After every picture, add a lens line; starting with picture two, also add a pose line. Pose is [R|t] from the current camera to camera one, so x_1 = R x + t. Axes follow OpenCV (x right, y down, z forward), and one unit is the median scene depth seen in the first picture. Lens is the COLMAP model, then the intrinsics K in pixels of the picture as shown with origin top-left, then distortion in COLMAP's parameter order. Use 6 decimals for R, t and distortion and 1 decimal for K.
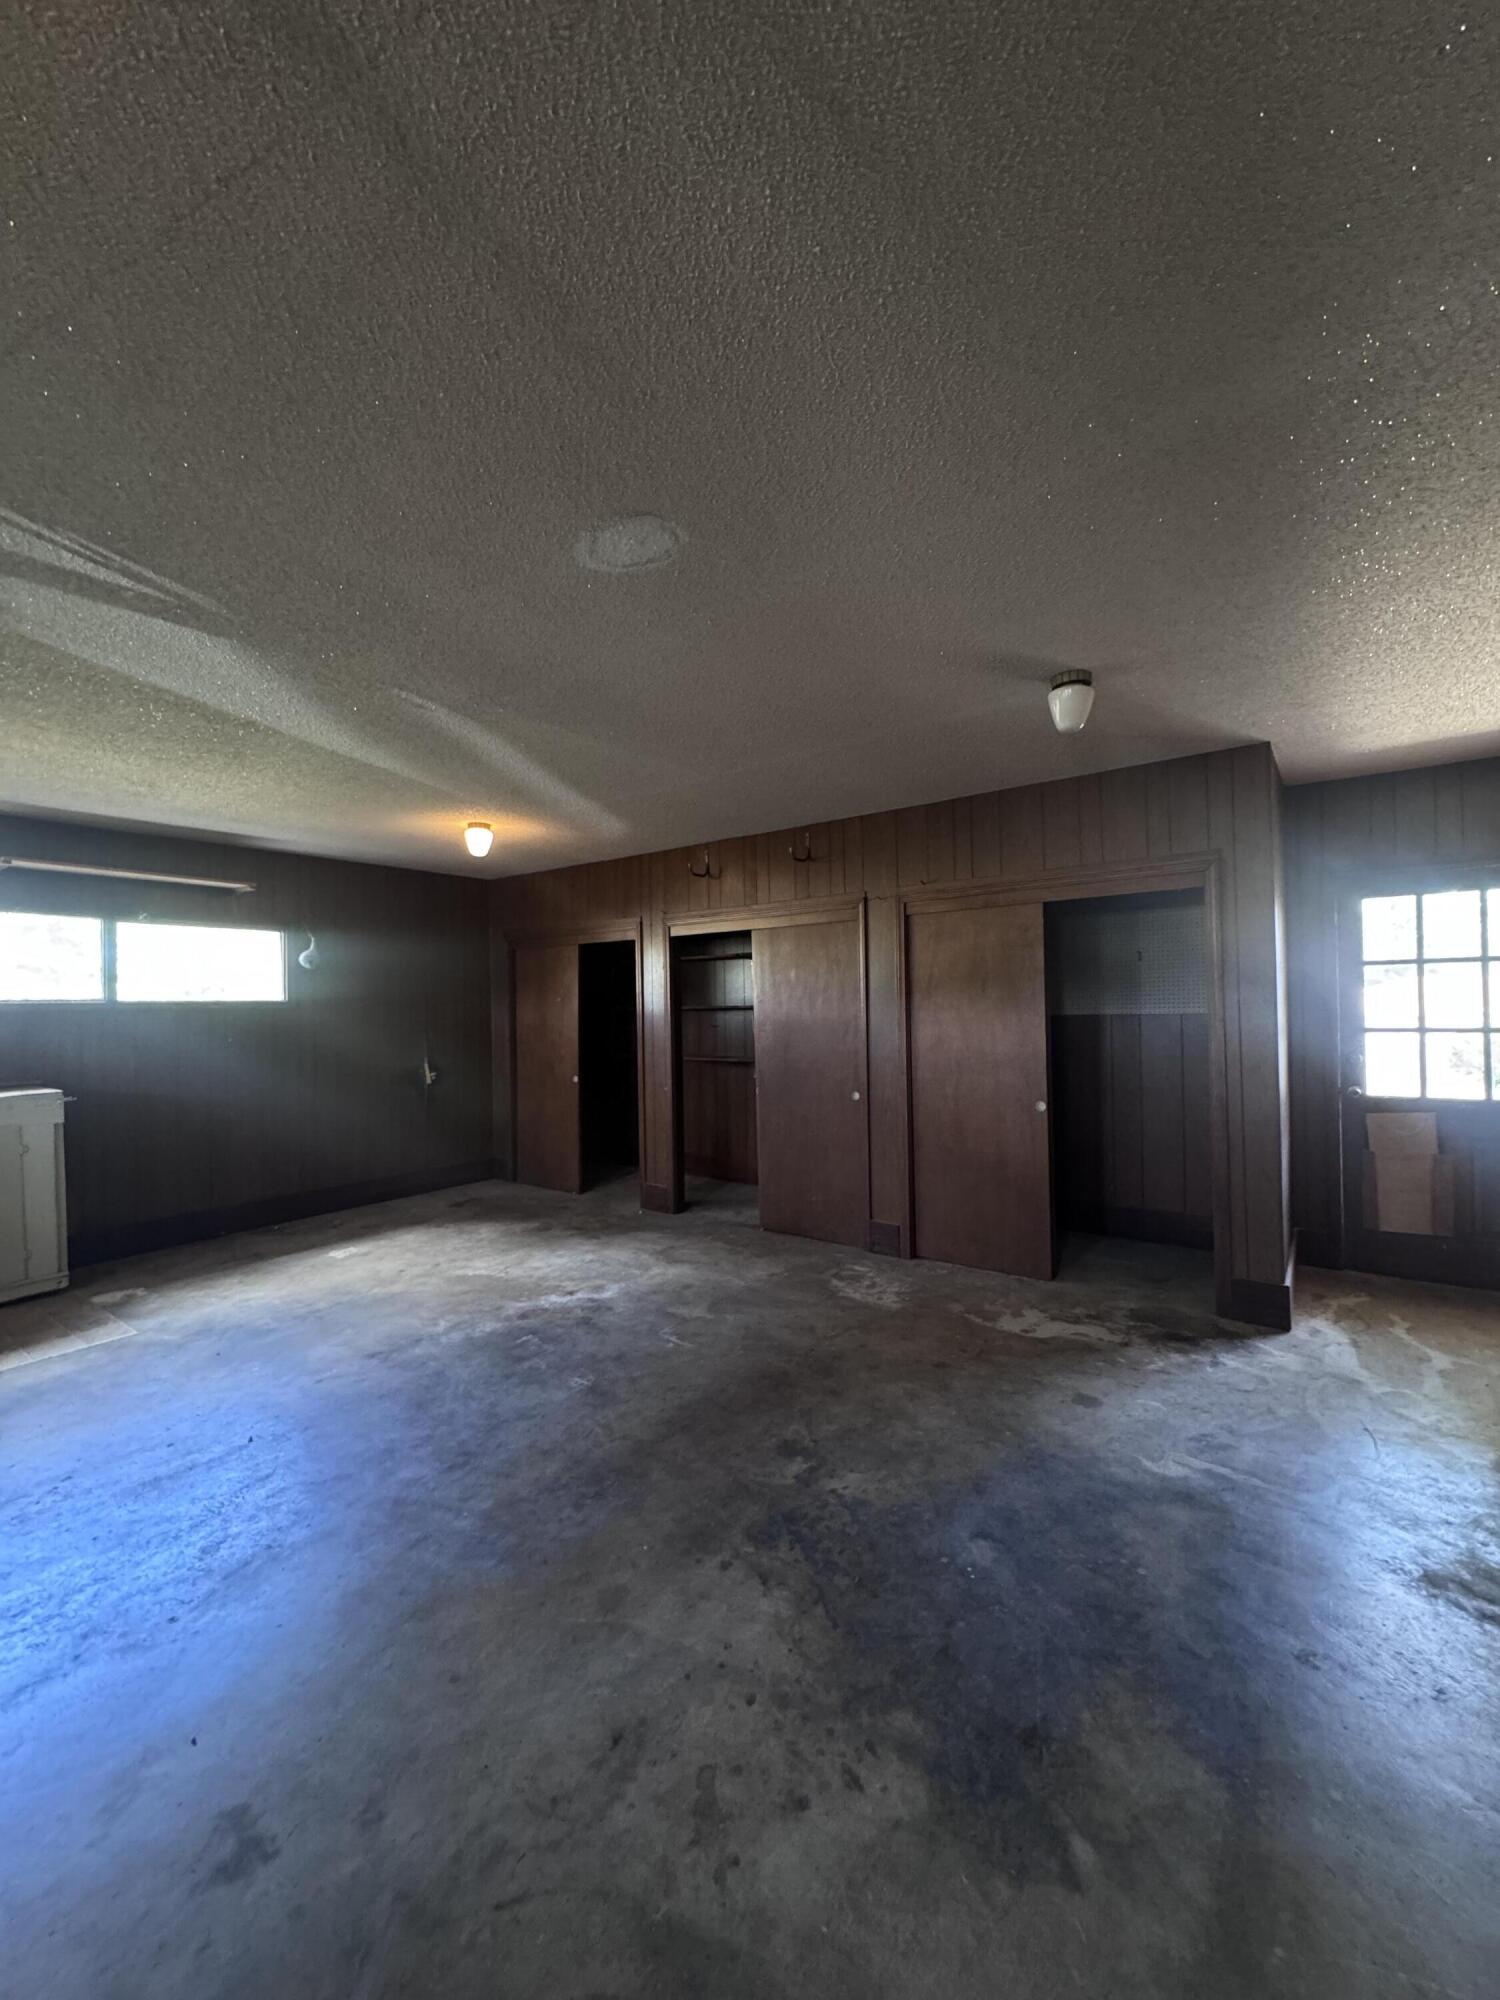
lens RADIAL K [[801.5, 0, 749.8], [0, 801.5, 1001.0], [0, 0, 1]] dist [-0.000846, 0.000678]
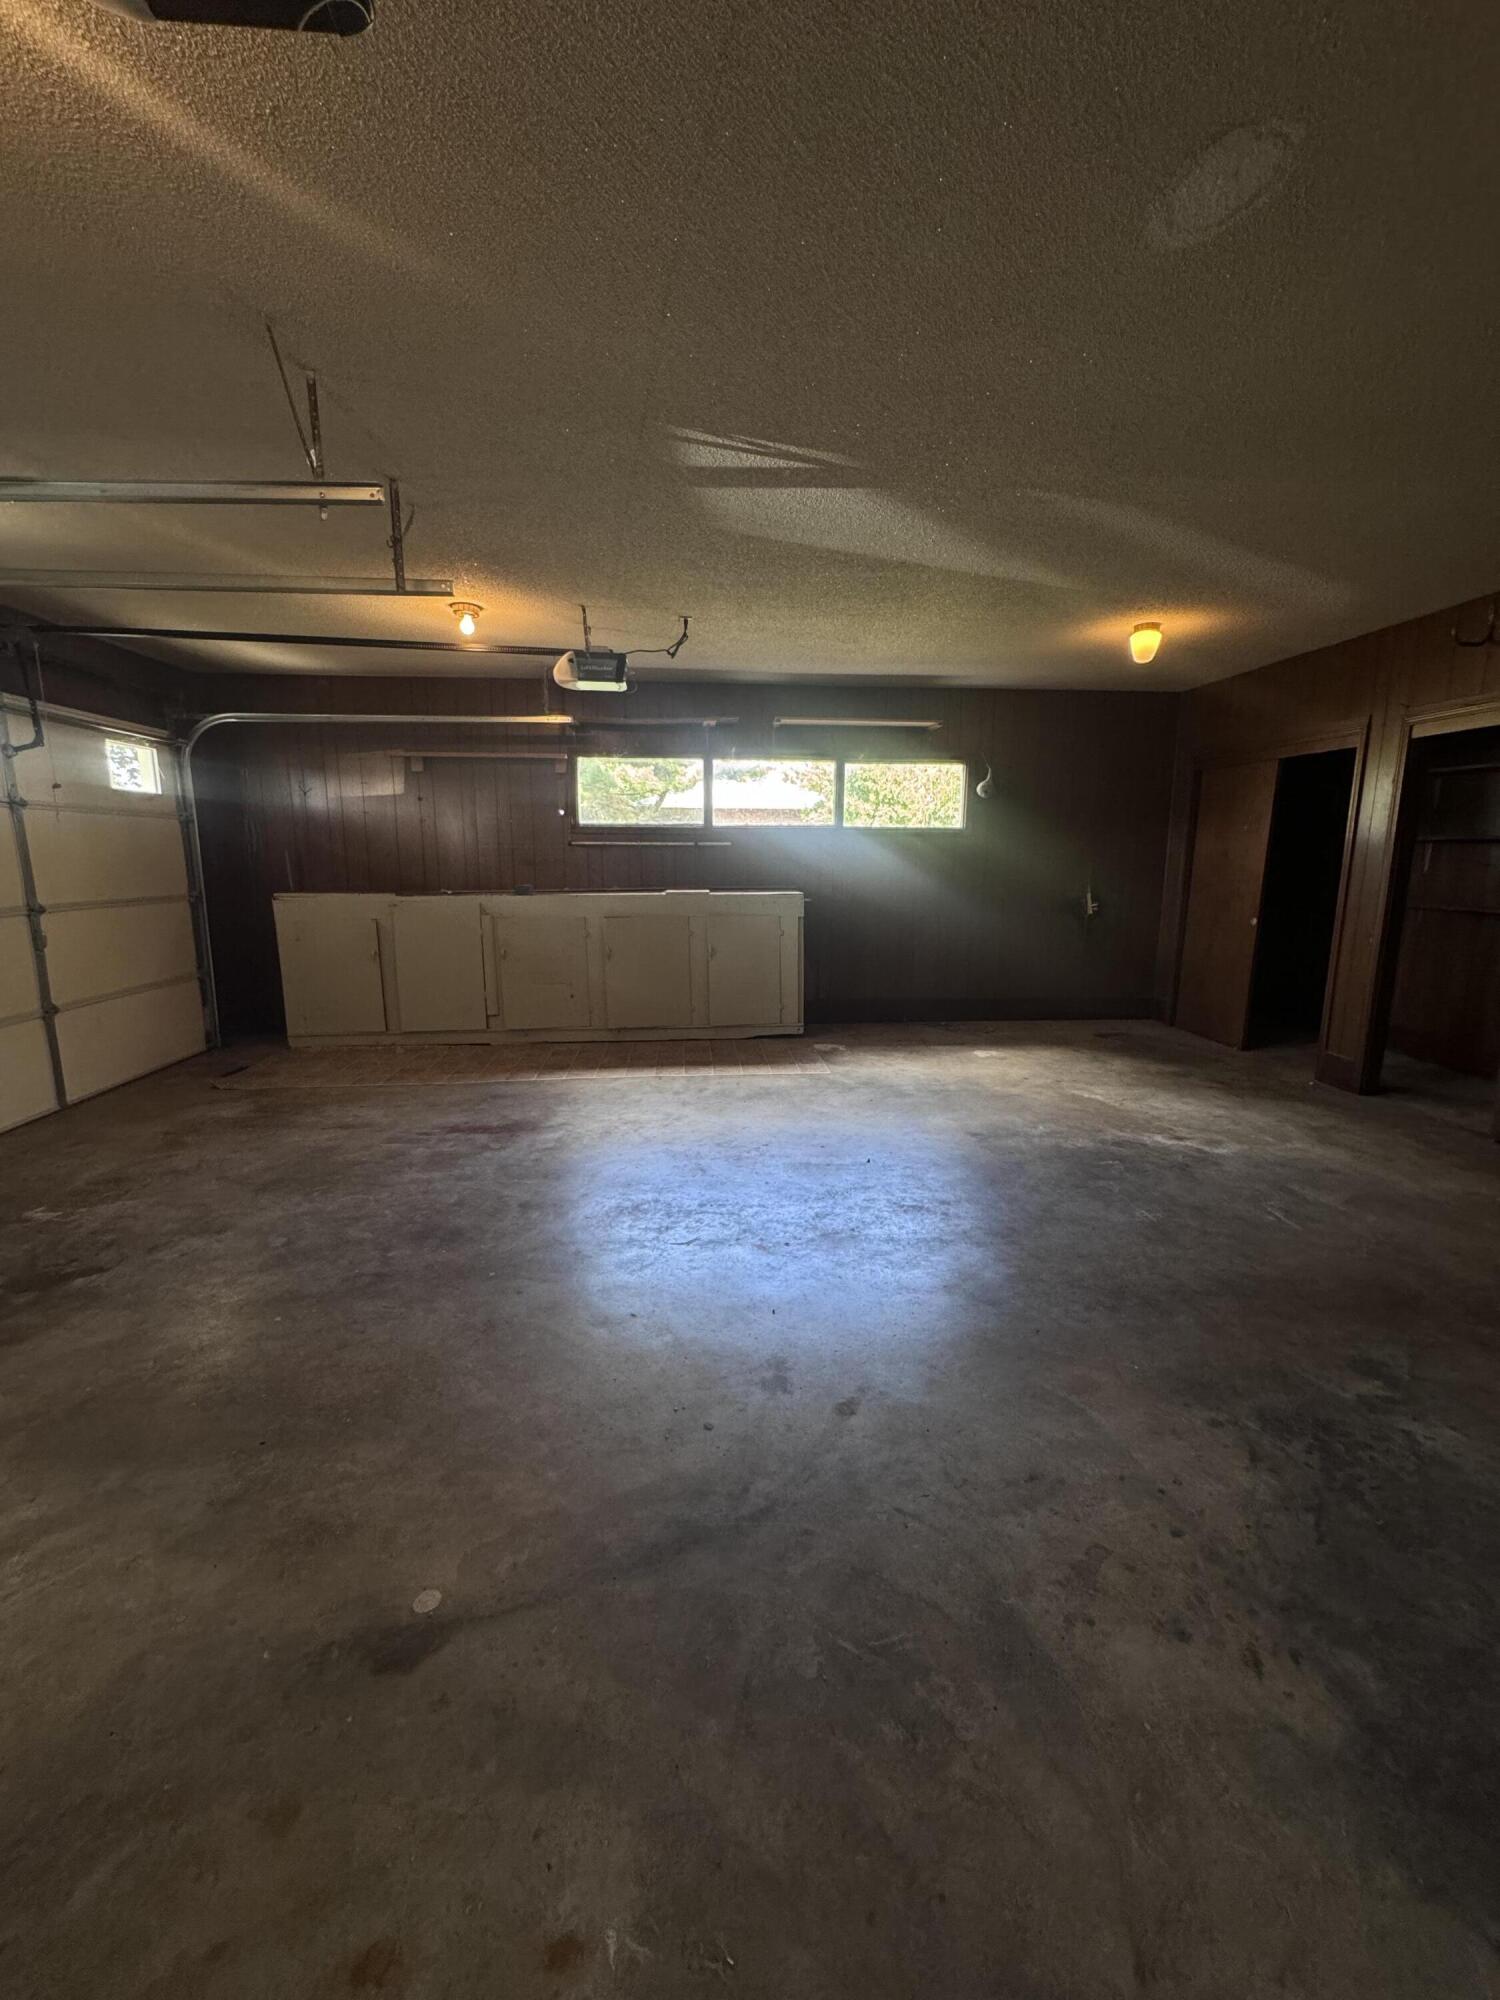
lens RADIAL K [[801.5, 0, 749.8], [0, 801.5, 1001.0], [0, 0, 1]] dist [-0.000846, 0.000678]
pose [[0.658840, 0.154198, -0.736310, 0.119162], [-0.009167, 0.980340, 0.197100, 0.025730], [0.752227, -0.123108, 0.647301, 0.029661]]
